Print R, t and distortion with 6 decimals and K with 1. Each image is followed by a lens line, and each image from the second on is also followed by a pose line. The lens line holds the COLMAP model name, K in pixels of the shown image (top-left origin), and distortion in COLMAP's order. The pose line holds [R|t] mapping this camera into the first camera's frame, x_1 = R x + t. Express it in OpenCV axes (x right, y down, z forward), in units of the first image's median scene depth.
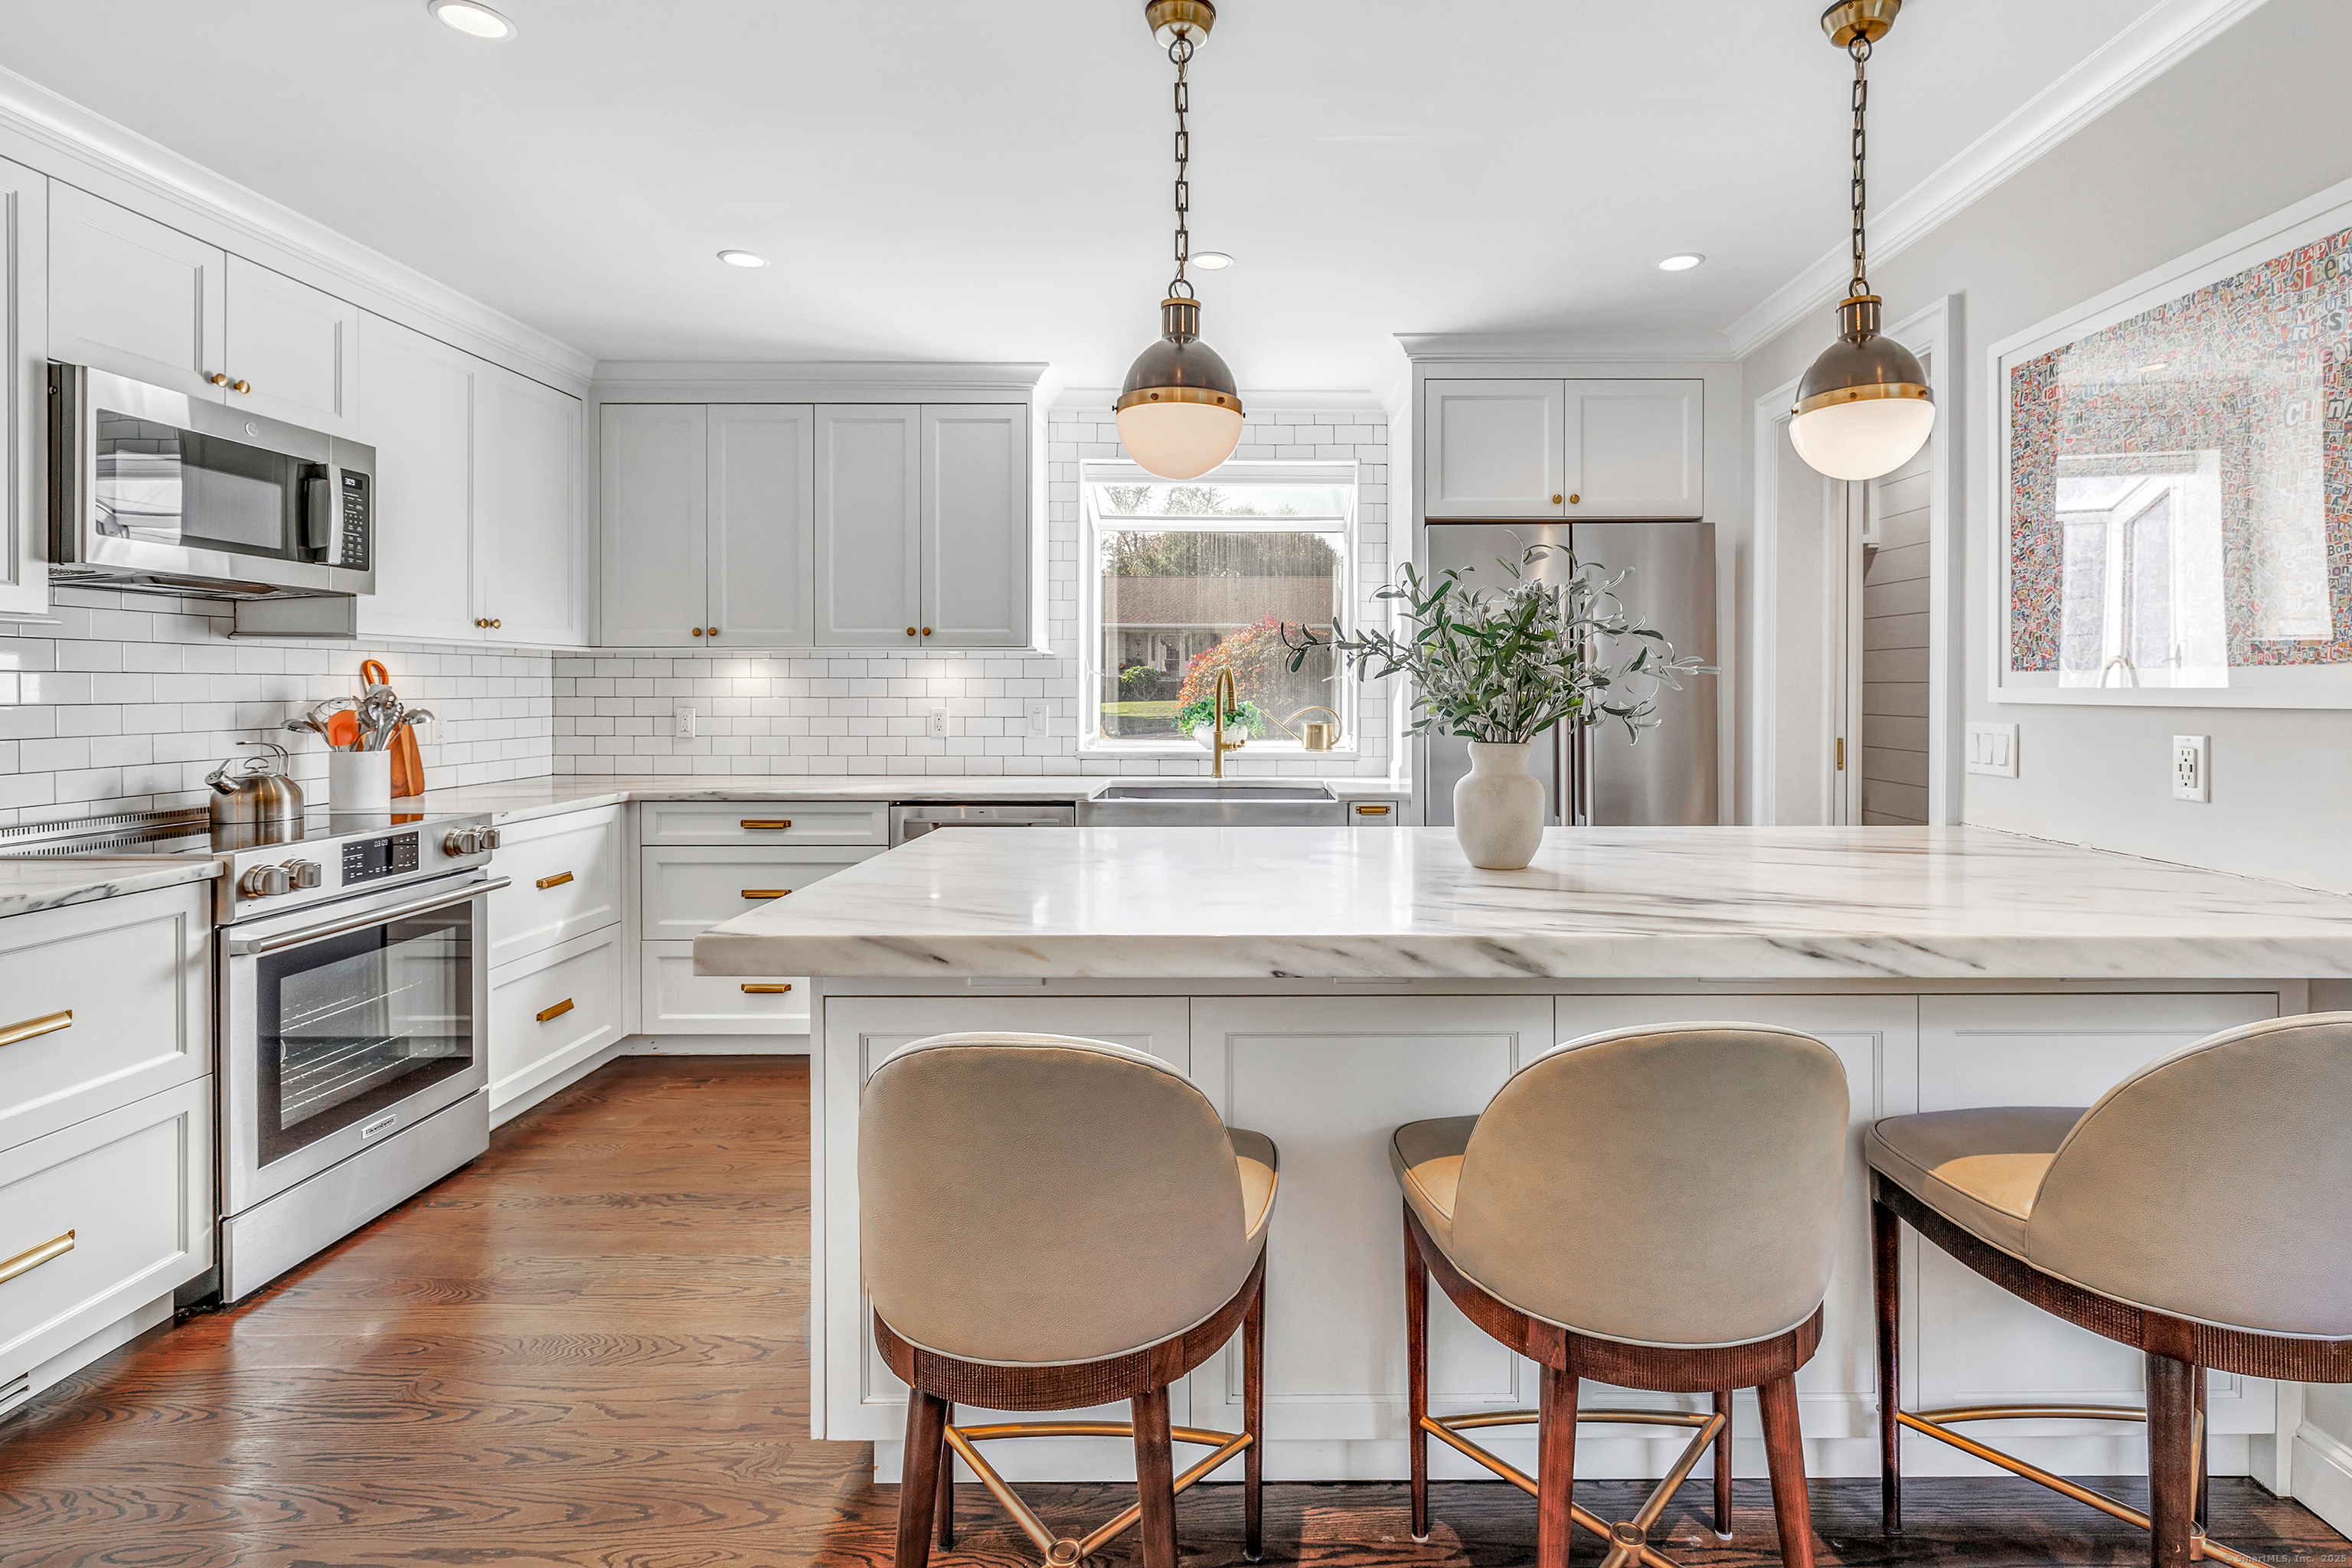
lens RADIAL K [[1113.8, 0, 1236.0], [0, 1113.8, 690.4], [0, 0, 1]] dist [-0.000636, 0.000052]
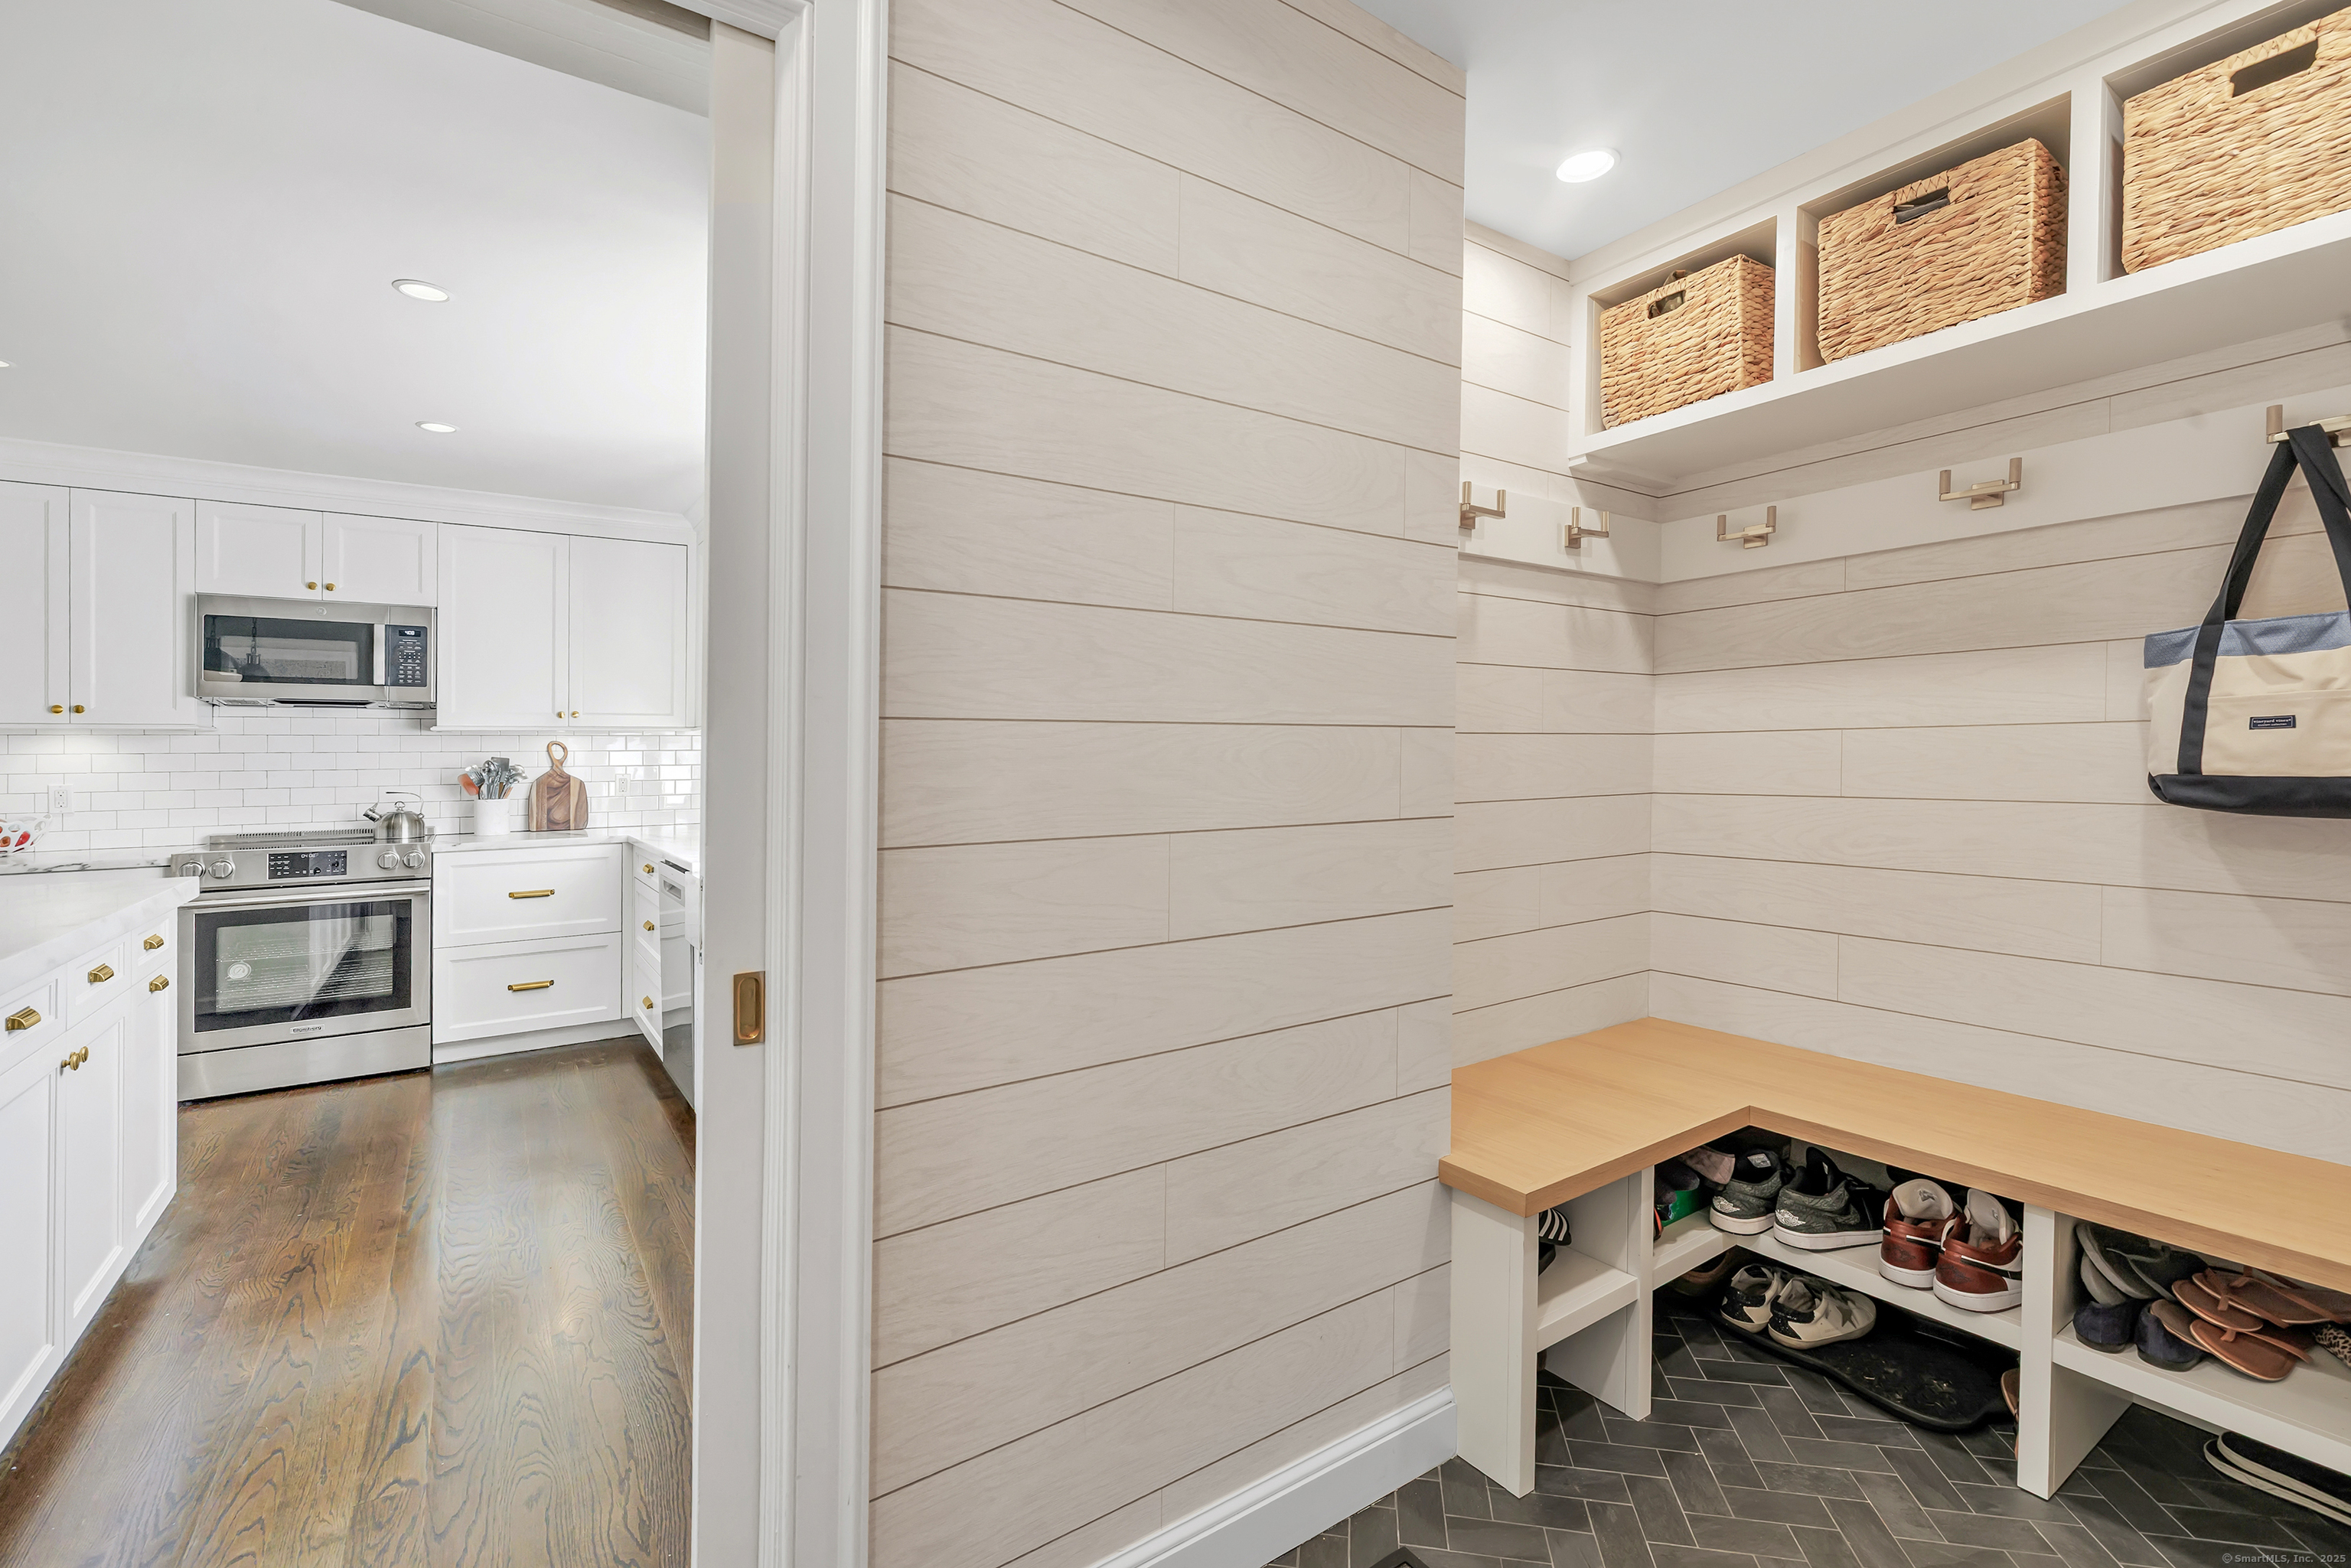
lens RADIAL K [[1018.9, 0, 1153.6], [0, 1018.9, 741.6], [0, 0, 1]] dist [0.000383, 0.000701]
pose [[0.554702, -0.018586, -0.831842, 1.001785], [0.007006, 0.999819, -0.017667, 0.004942], [0.832020, 0.003972, 0.554732, 1.040789]]
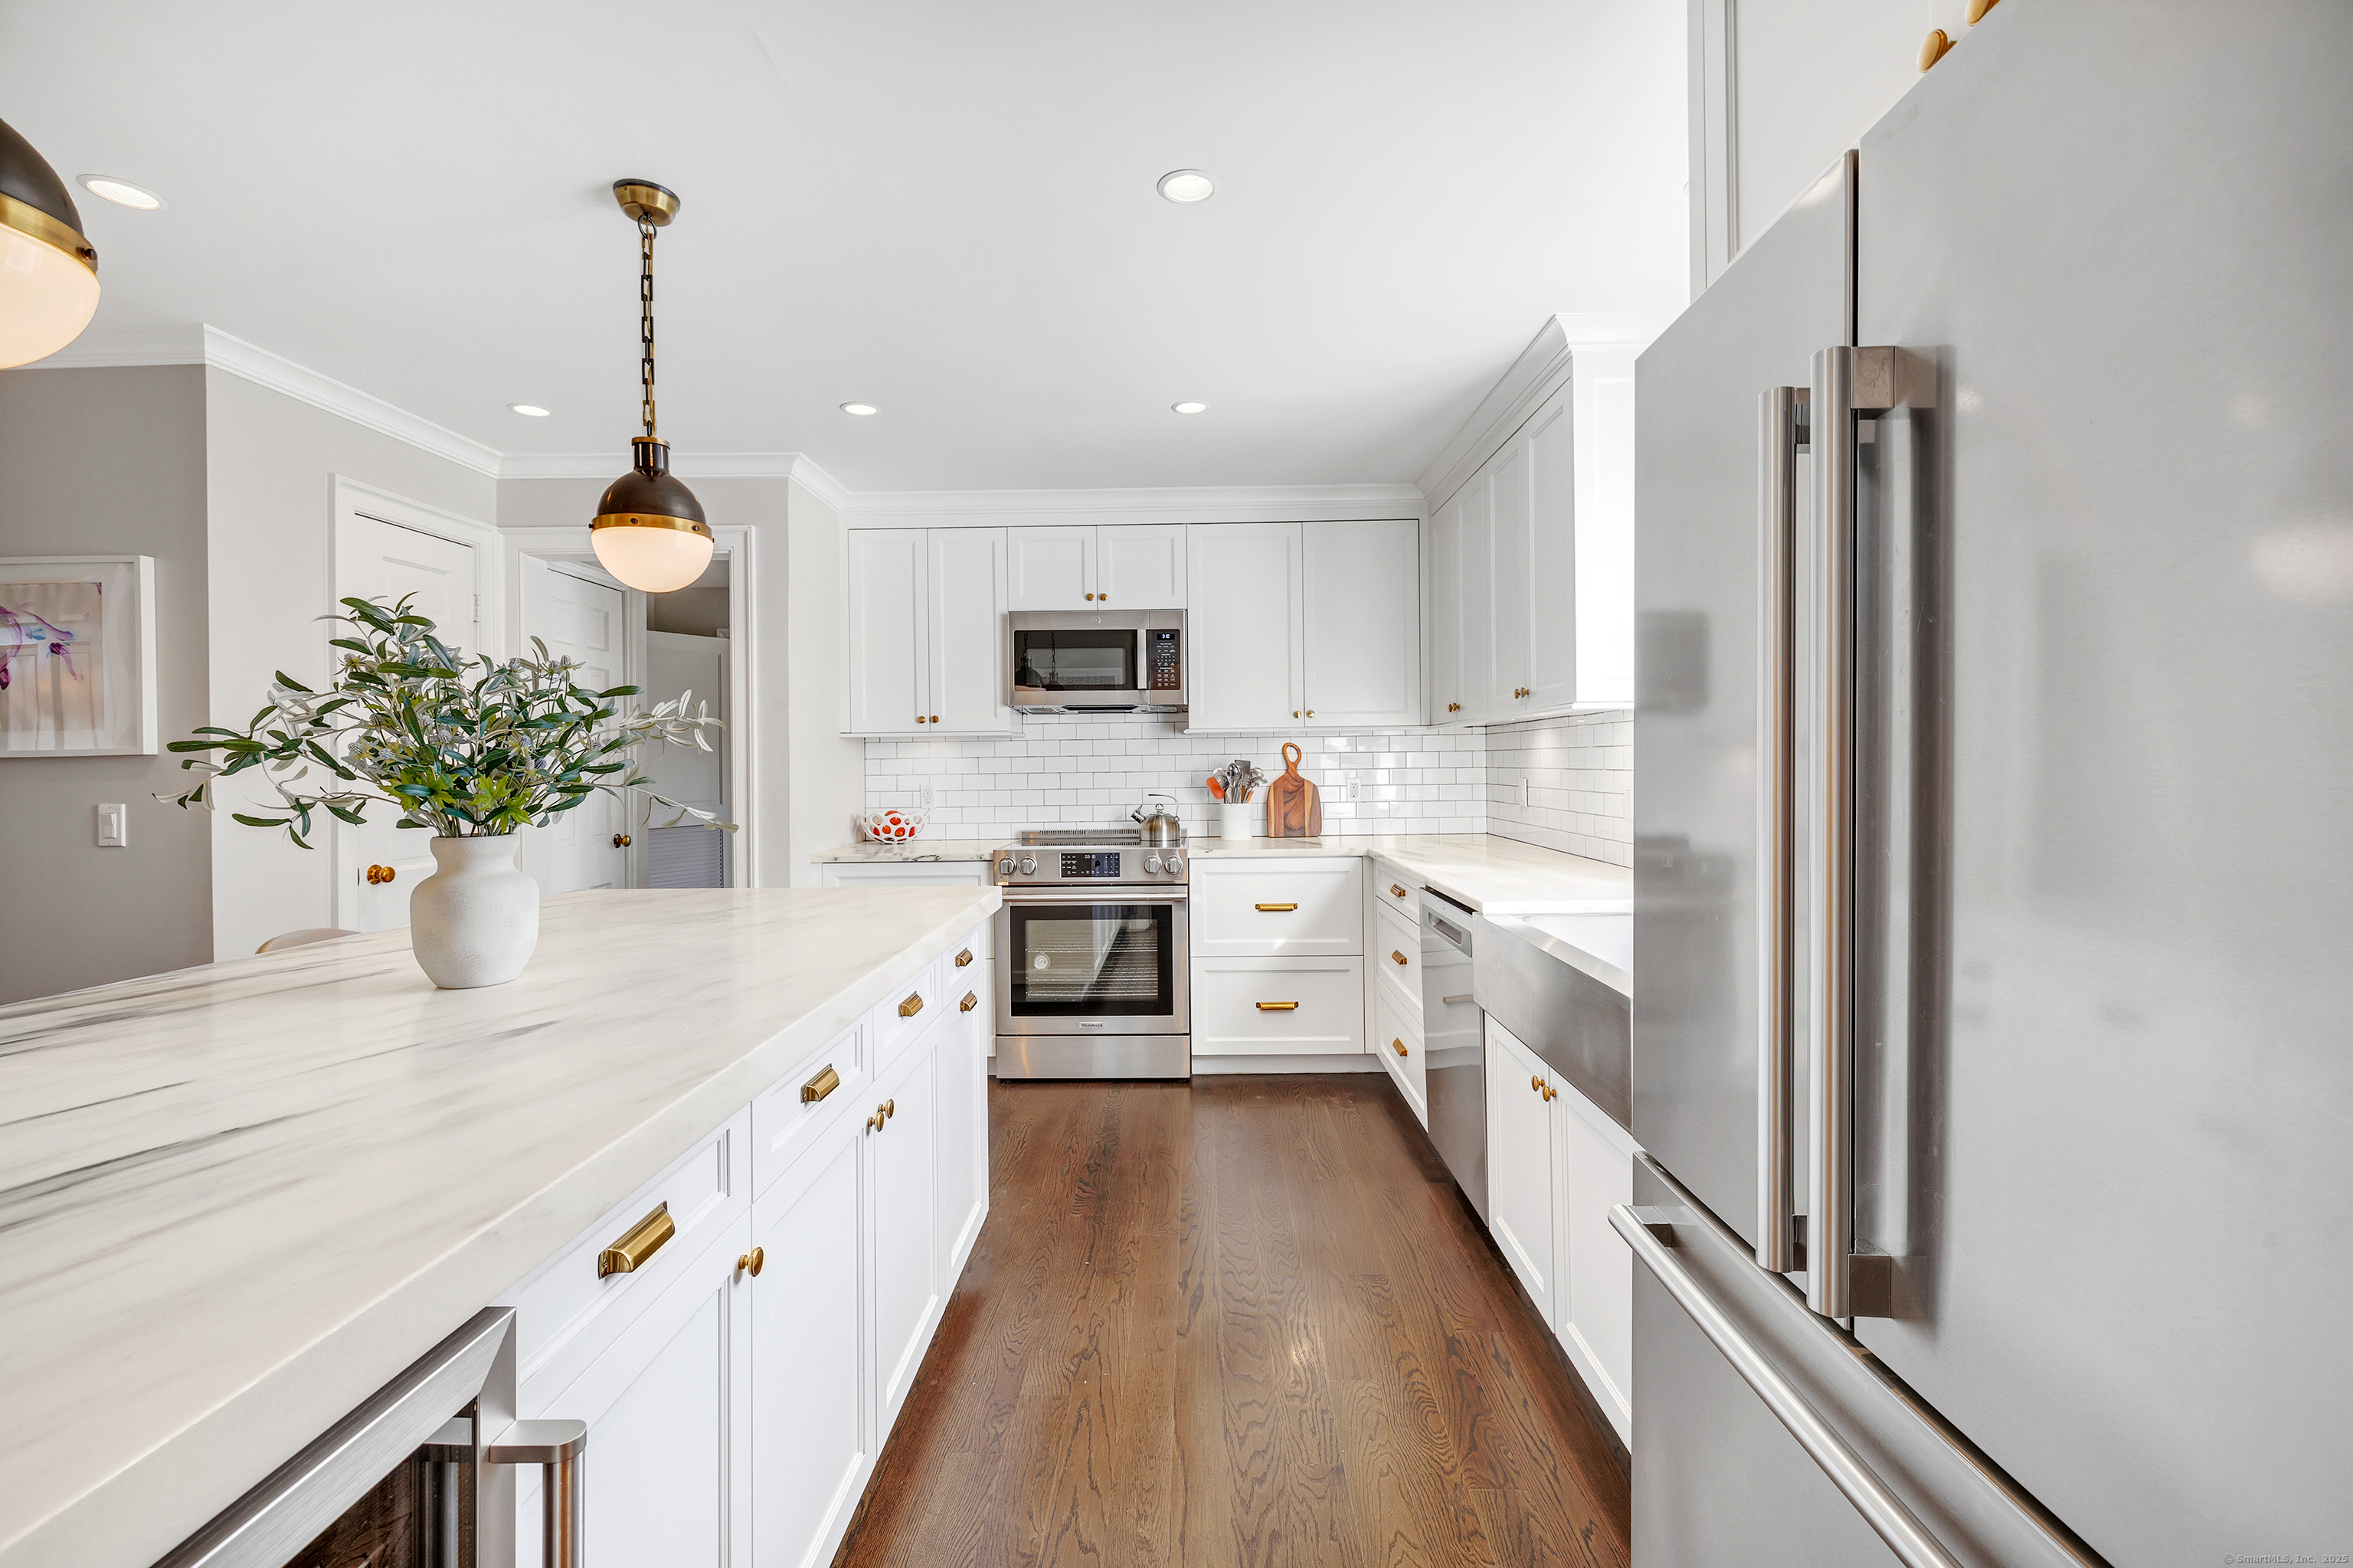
lens RADIAL K [[1019.9, 0, 1178.3], [0, 1019.9, 764.5], [0, 0, 1]] dist [0.000383, 0.000701]
pose [[-0.019526, 0.000509, -0.999809, 0.666785], [0.008199, 0.999966, 0.000349, -0.000106], [0.999776, -0.008191, -0.019530, 1.009454]]
